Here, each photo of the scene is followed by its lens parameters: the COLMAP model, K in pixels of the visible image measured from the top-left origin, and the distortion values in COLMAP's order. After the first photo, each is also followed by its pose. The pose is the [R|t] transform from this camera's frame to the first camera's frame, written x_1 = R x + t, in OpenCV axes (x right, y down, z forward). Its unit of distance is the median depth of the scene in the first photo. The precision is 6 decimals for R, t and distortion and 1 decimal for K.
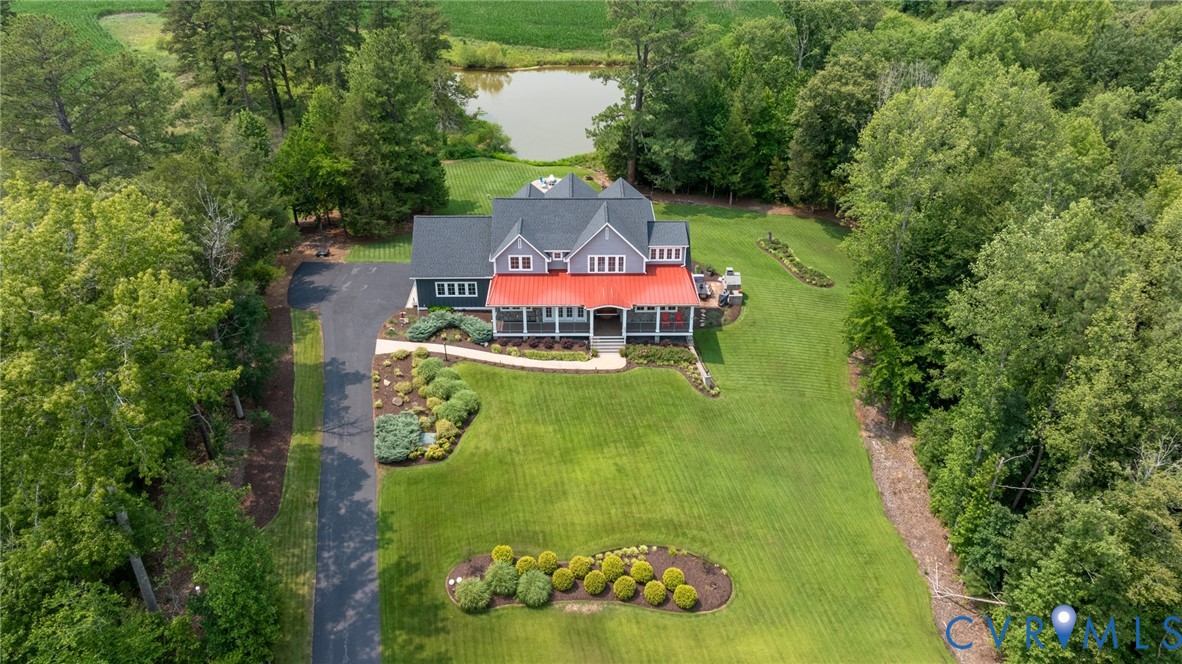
lens RADIAL K [[847.3, 0, 598.2], [0, 847.3, 308.8], [0, 0, 1]] dist [-0.027630, 0.000861]
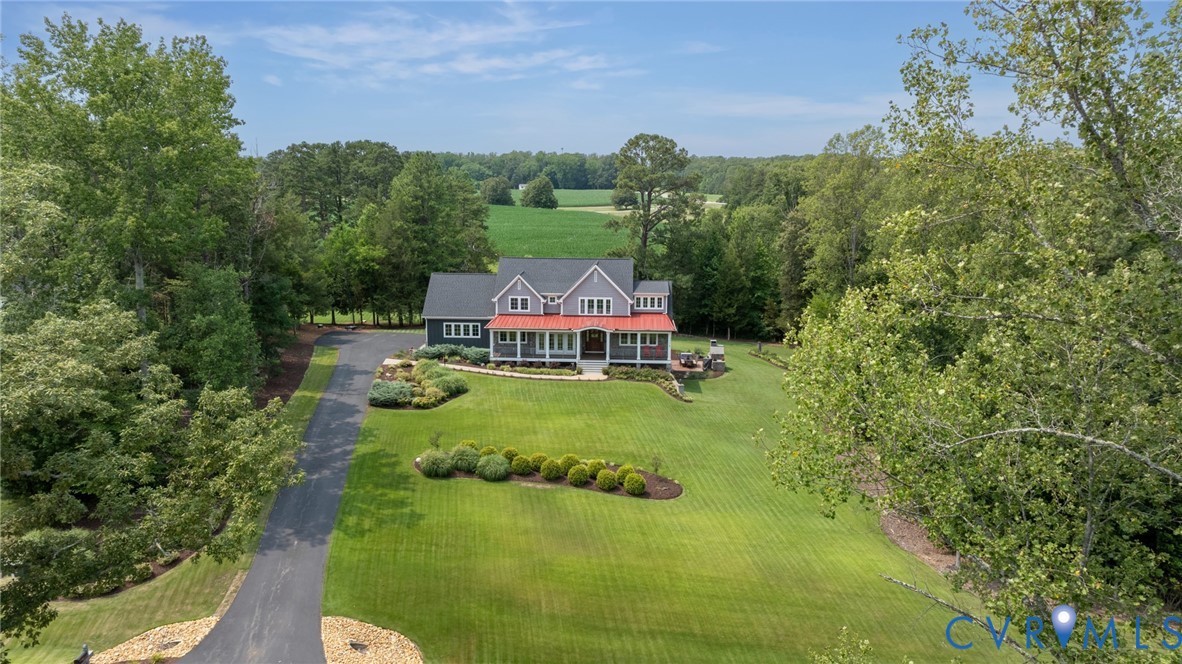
lens RADIAL K [[847.3, 0, 597.4], [0, 847.3, 340.2], [0, 0, 1]] dist [-0.027630, 0.000861]
pose [[0.997997, 0.013037, -0.061896, 0.085092], [-0.032881, 0.942855, -0.331577, 0.372288], [0.054036, 0.332948, 0.941396, -0.044312]]
